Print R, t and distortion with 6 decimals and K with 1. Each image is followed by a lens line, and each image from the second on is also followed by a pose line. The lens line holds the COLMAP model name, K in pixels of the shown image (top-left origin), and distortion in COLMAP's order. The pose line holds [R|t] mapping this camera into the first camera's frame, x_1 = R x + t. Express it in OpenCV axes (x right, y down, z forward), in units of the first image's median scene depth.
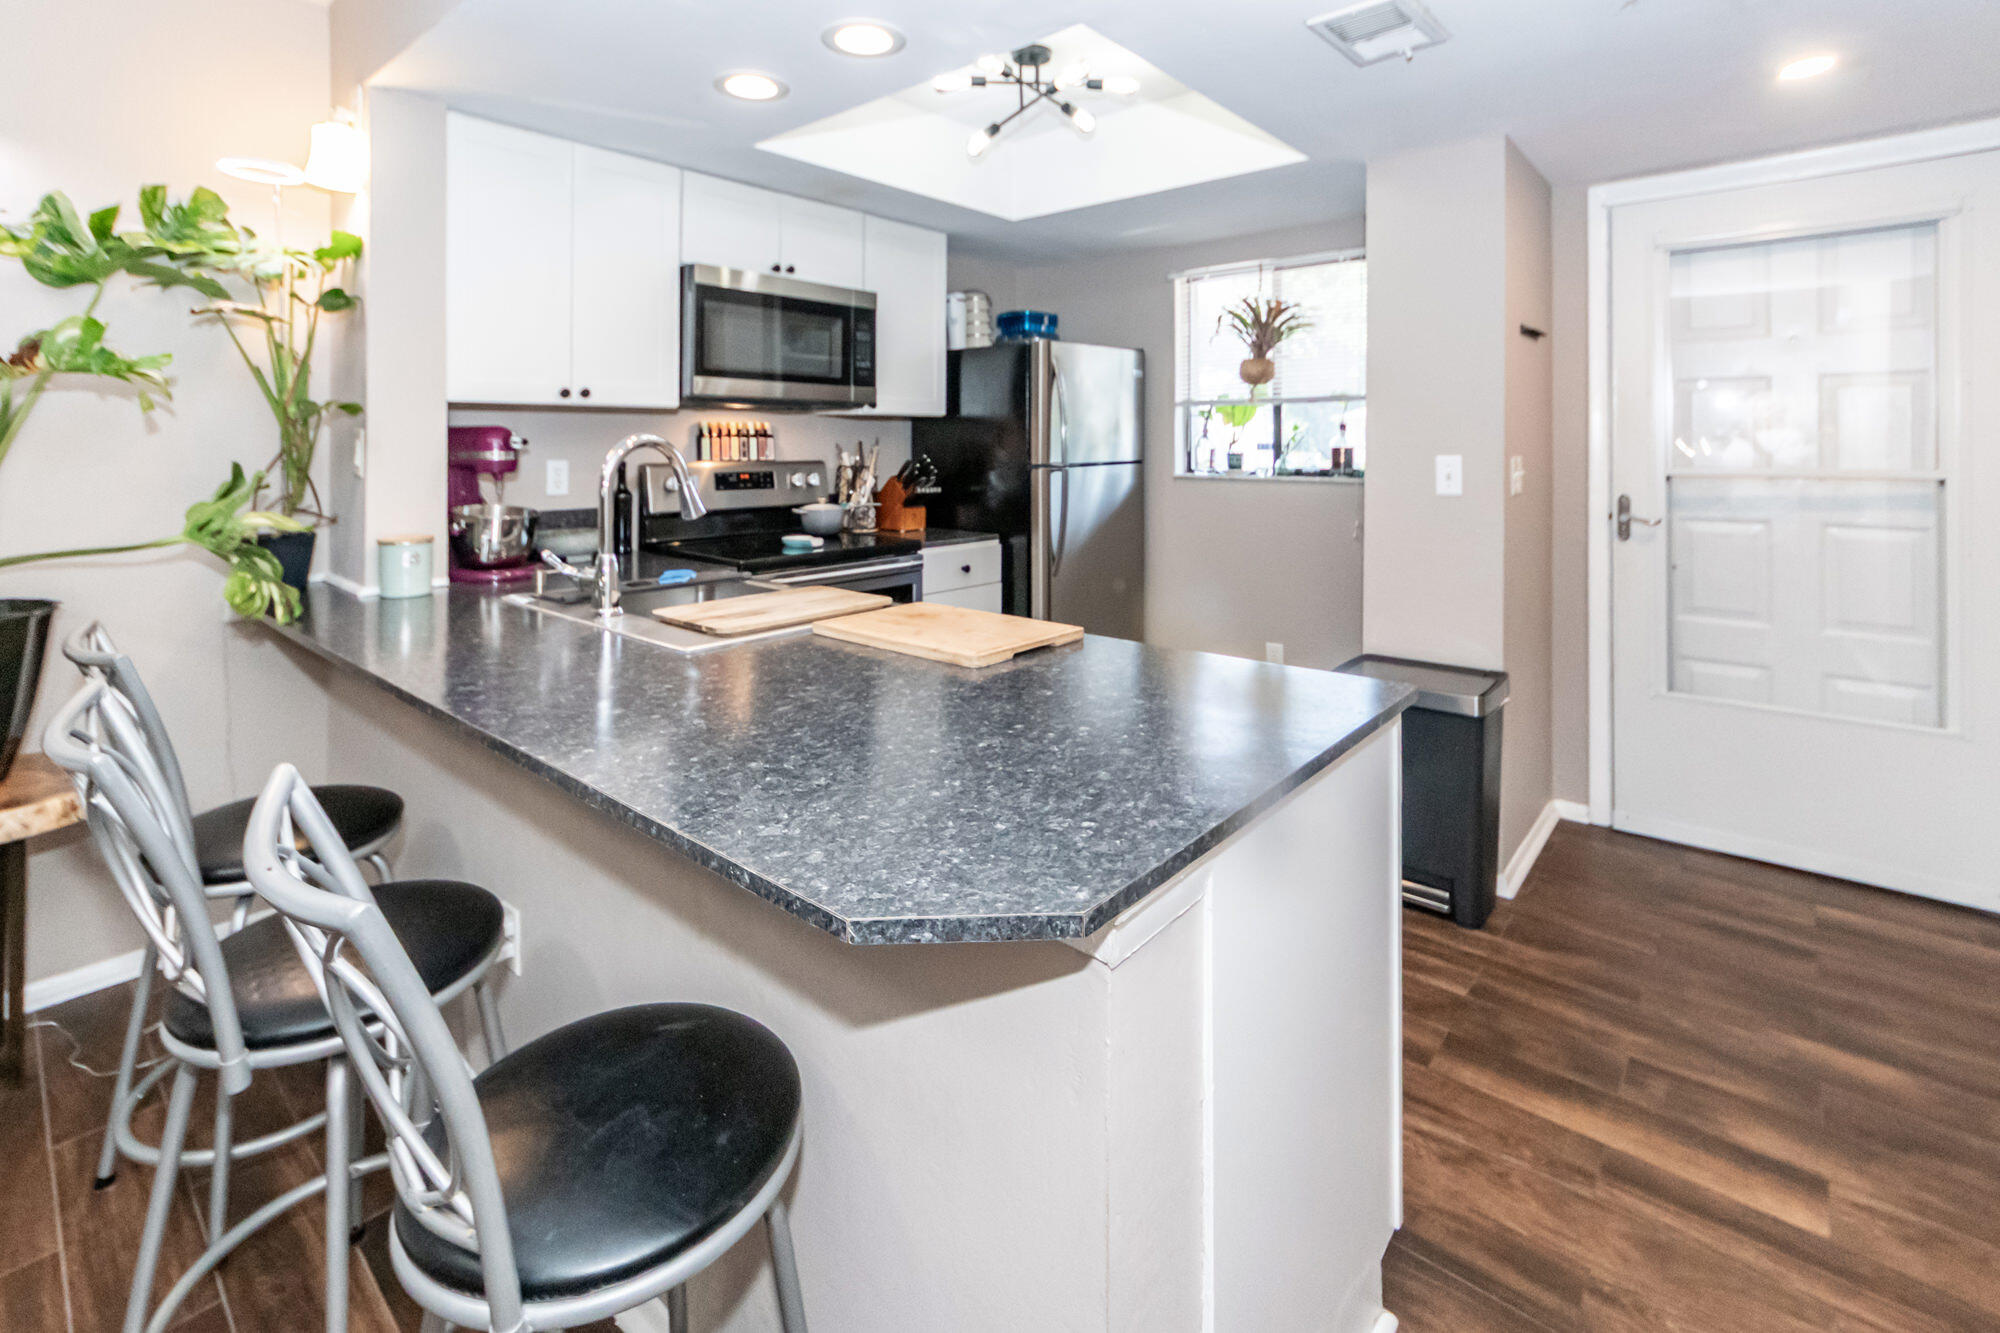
lens RADIAL K [[912.3, 0, 995.0], [0, 912.3, 454.9], [0, 0, 1]] dist [0.003287, 0.001405]
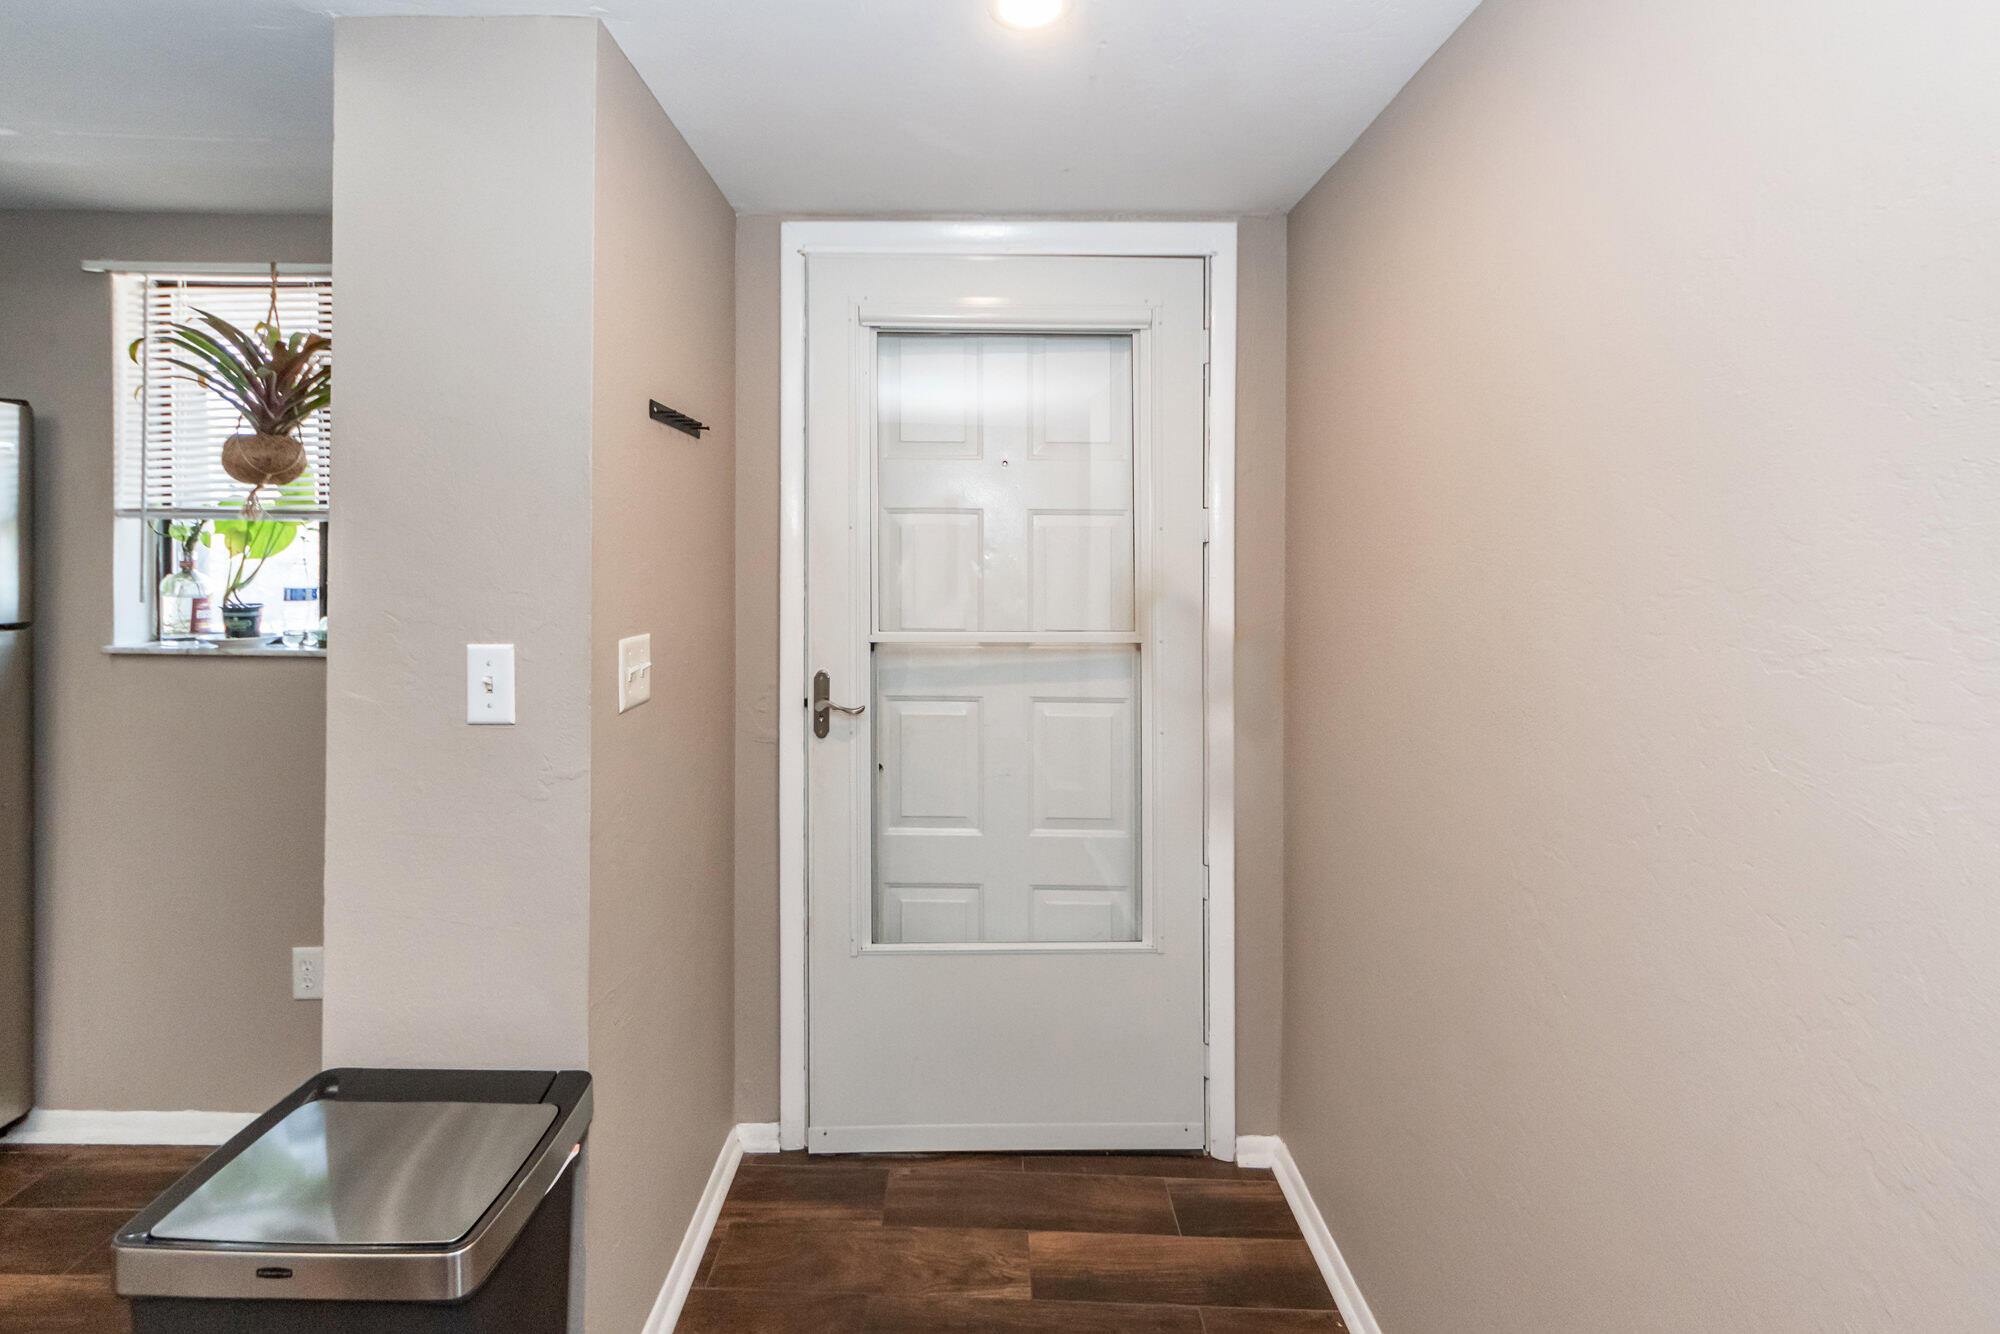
lens RADIAL K [[823.1, 0, 999.2], [0, 823.1, 563.9], [0, 0, 1]] dist [-0.000521, 0.000279]
pose [[0.749449, -0.002000, 0.662059, 0.374929], [-0.001340, 0.999989, 0.004539, -0.041140], [-0.662061, -0.004289, 0.749438, 0.442427]]
